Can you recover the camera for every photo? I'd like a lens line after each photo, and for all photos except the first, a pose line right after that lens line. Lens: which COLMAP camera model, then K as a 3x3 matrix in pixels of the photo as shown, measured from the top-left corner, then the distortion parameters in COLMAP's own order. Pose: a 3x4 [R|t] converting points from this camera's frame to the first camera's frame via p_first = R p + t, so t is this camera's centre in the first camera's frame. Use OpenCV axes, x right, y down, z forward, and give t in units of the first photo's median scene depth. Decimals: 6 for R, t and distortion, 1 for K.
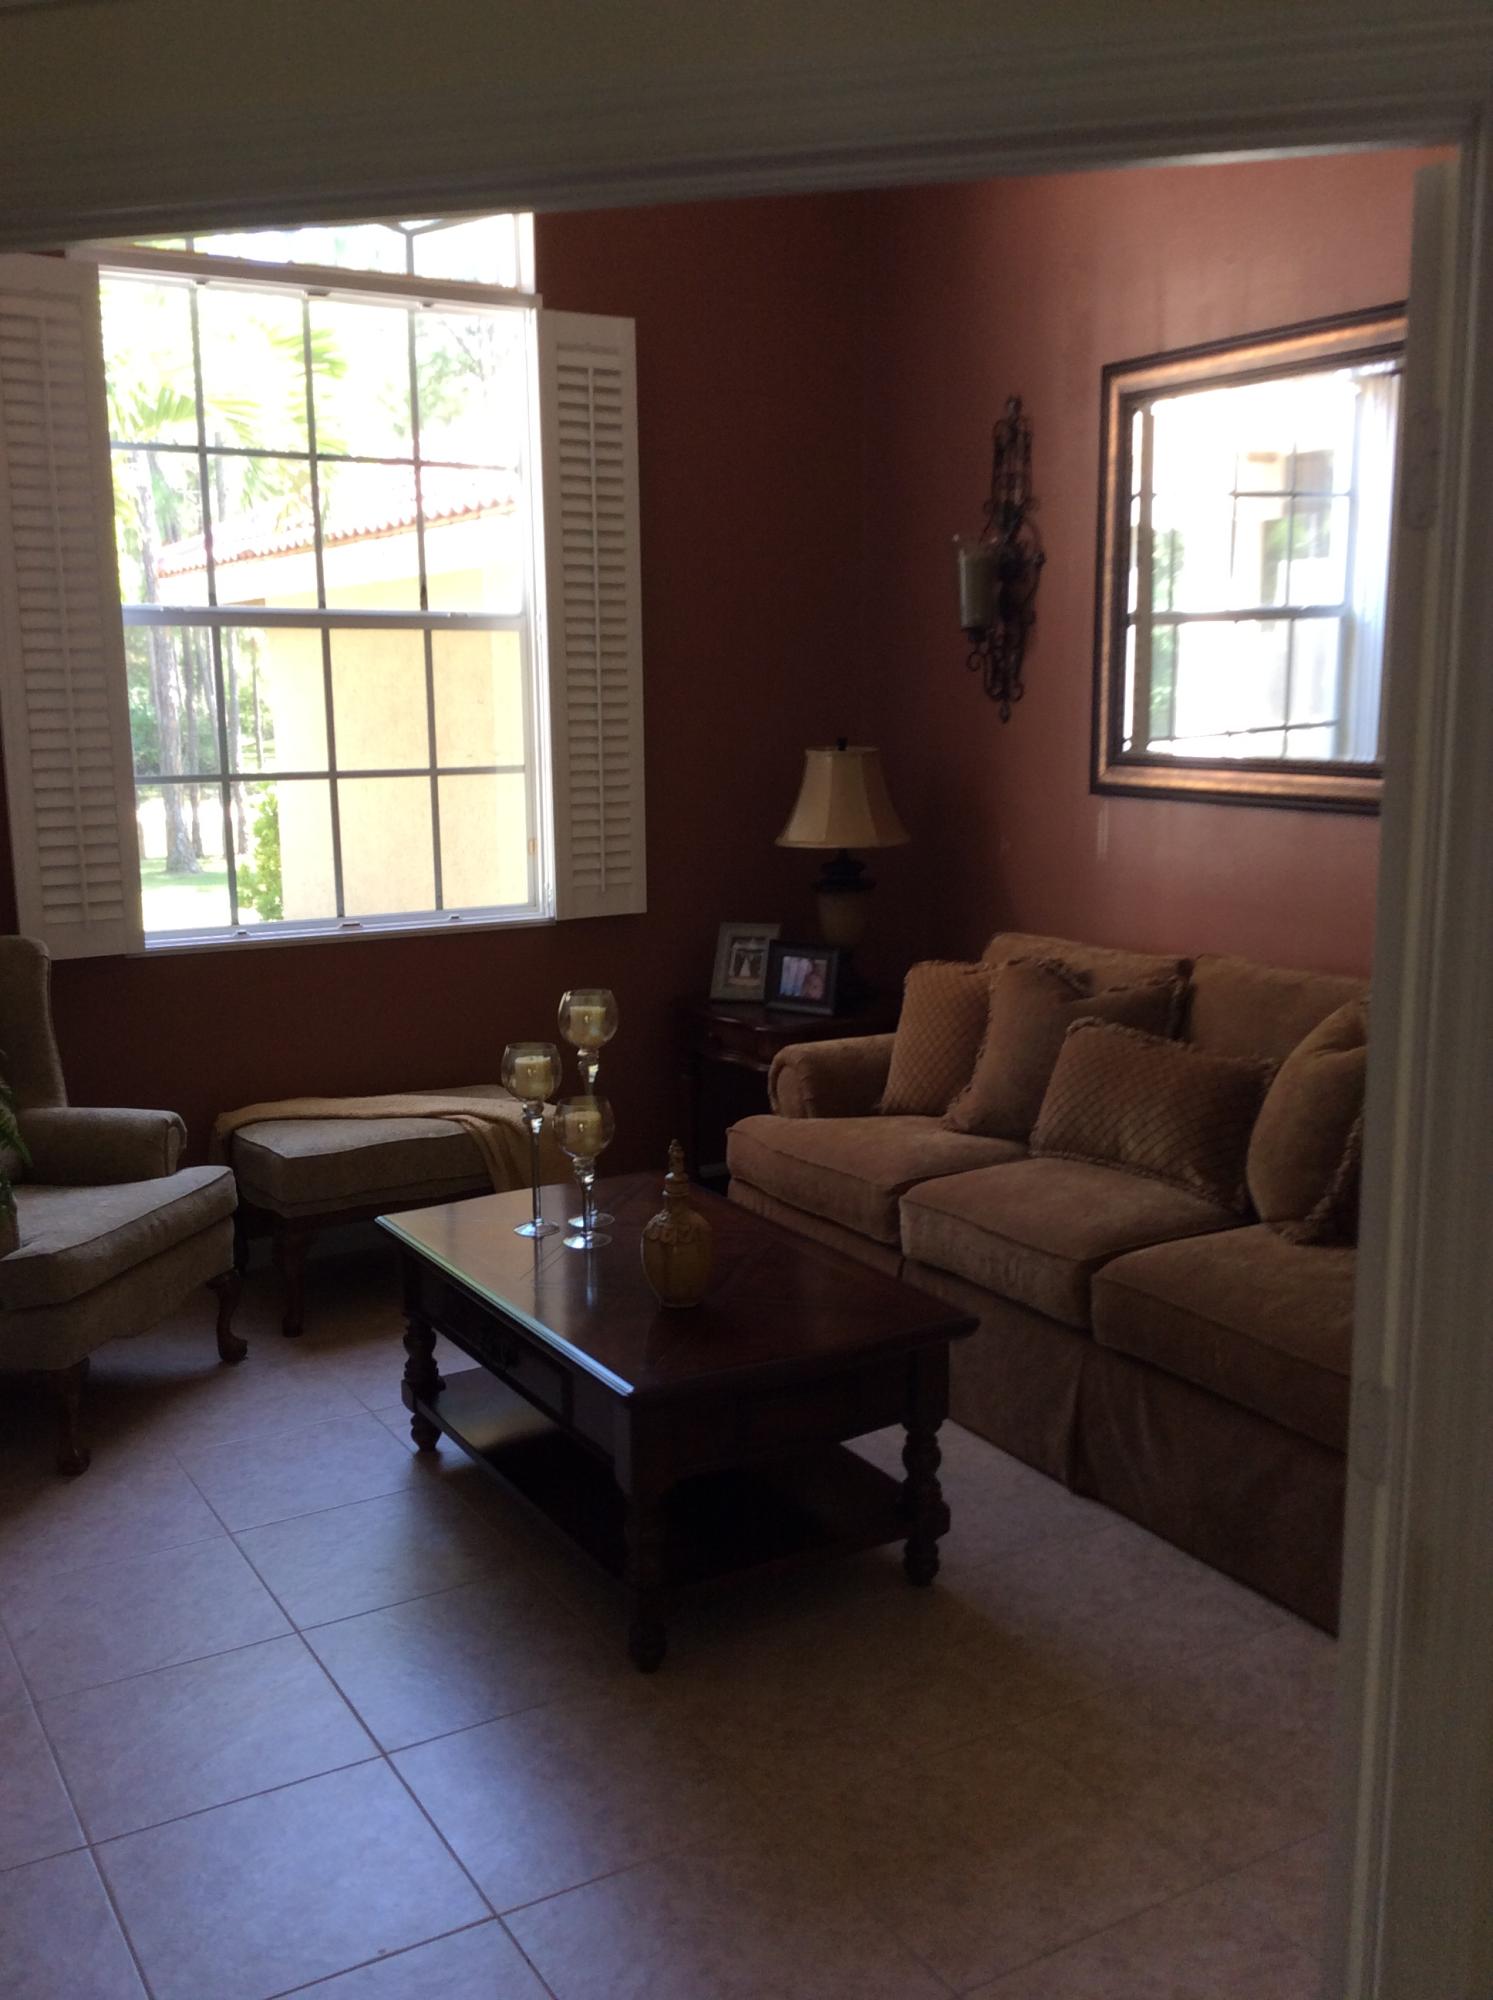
lens RADIAL K [[1833.7, 0, 743.9], [0, 1833.7, 1013.1], [0, 0, 1]] dist [0.101381, -0.003110]
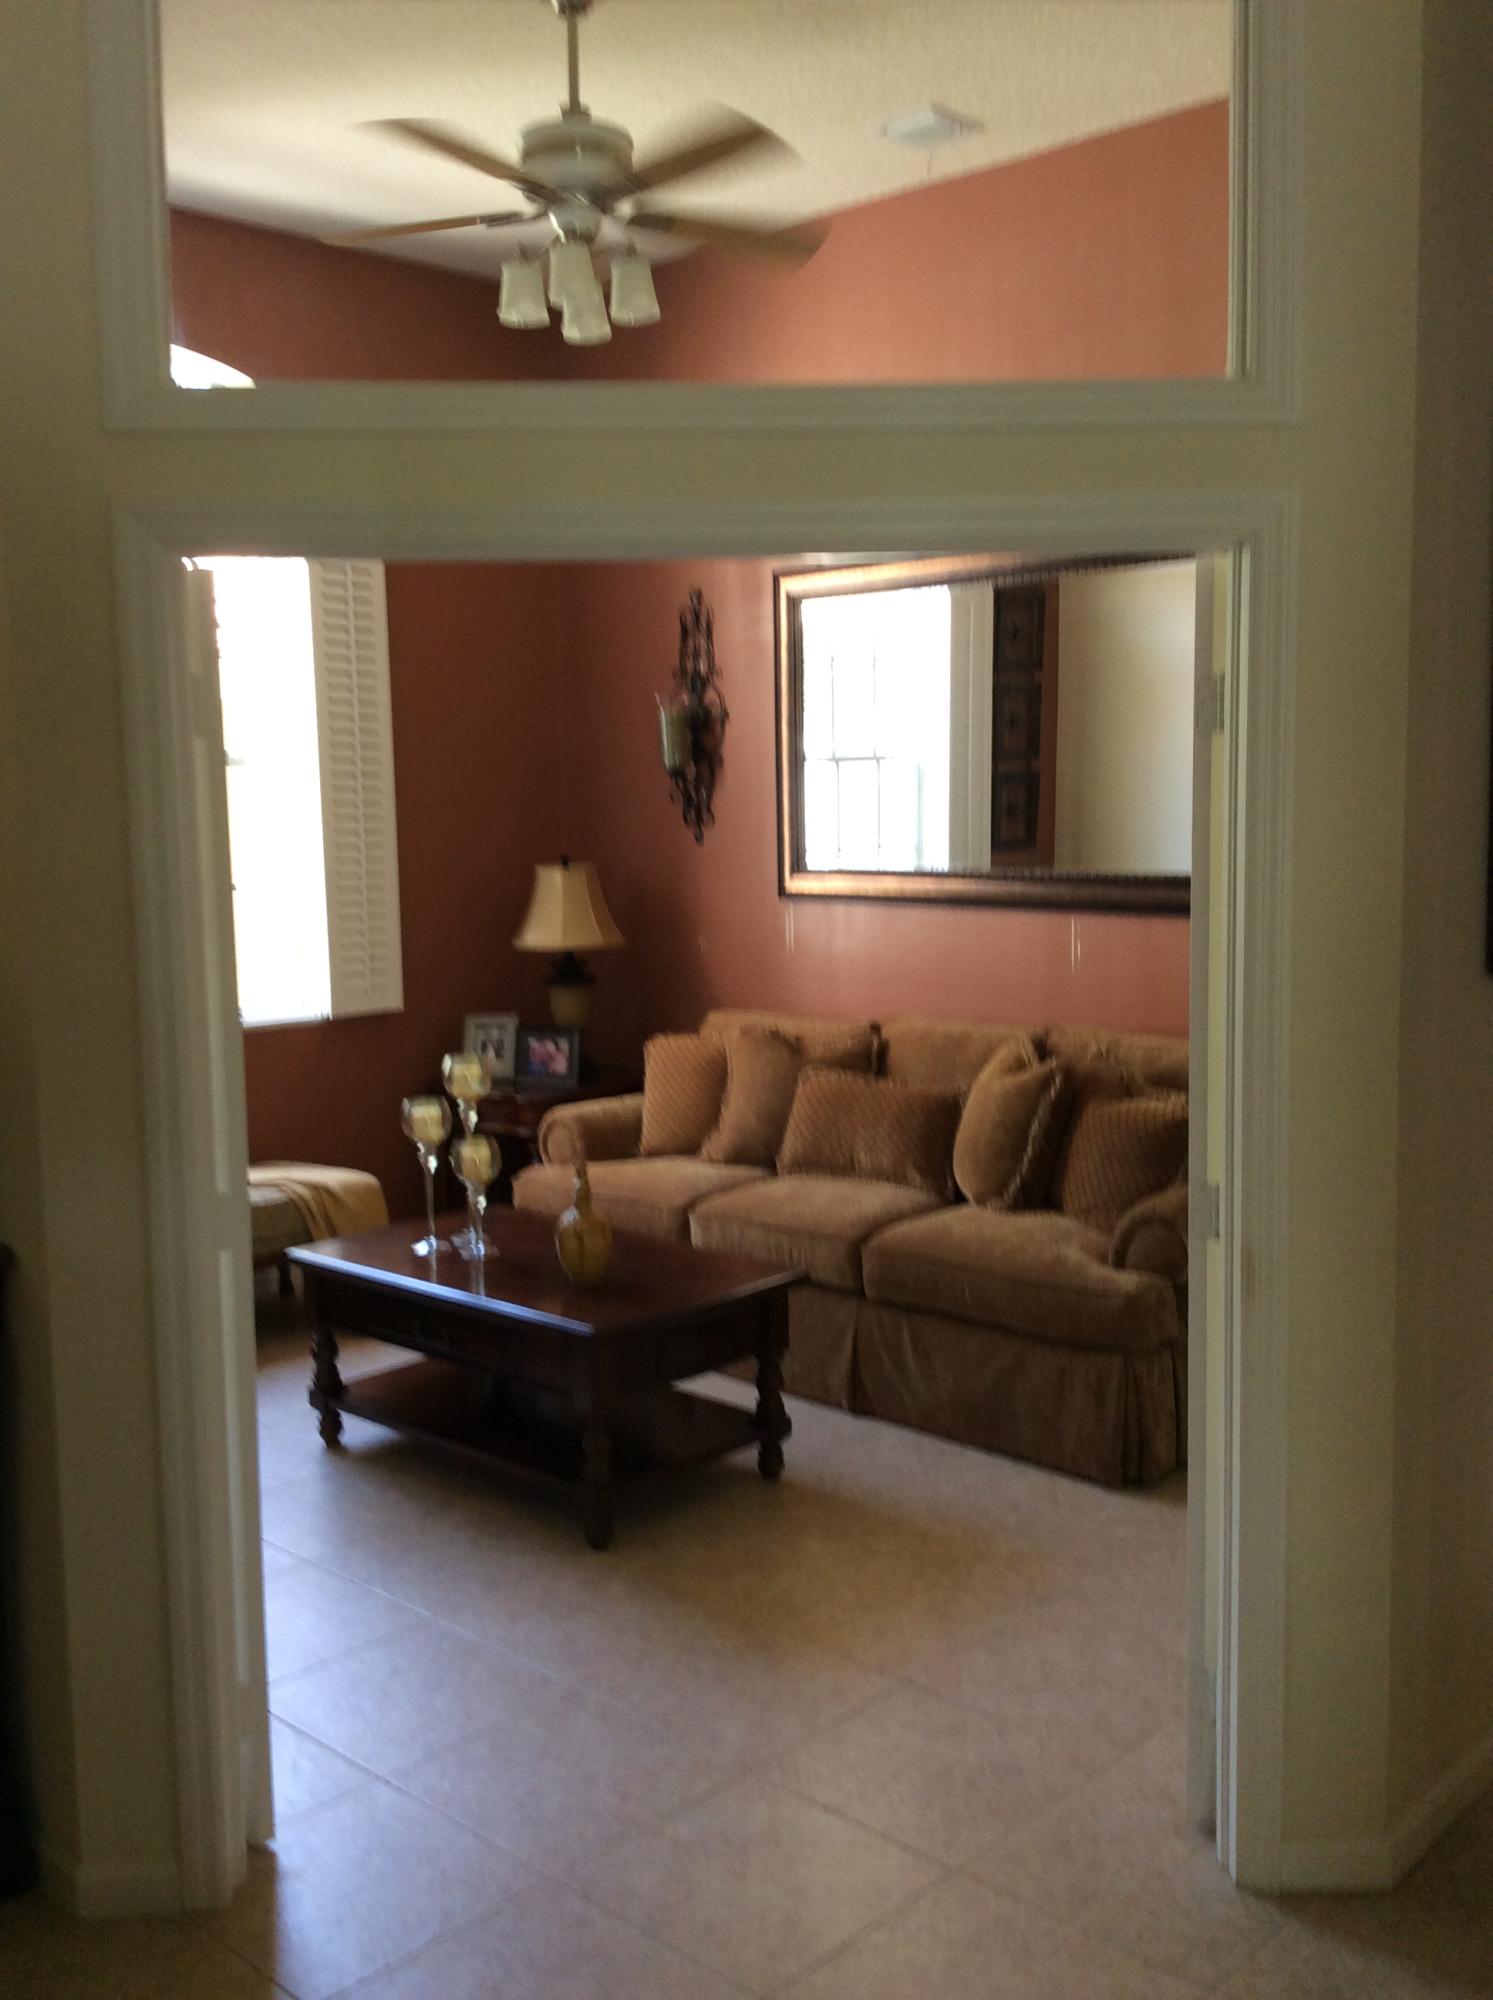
lens RADIAL K [[1833.7, 0, 743.9], [0, 1833.7, 1013.1], [0, 0, 1]] dist [0.101381, -0.003110]
pose [[0.961452, -0.036733, 0.272508, -0.201463], [0.055526, 0.996557, -0.061572, 0.039522], [-0.269308, 0.074329, 0.960181, -0.220443]]
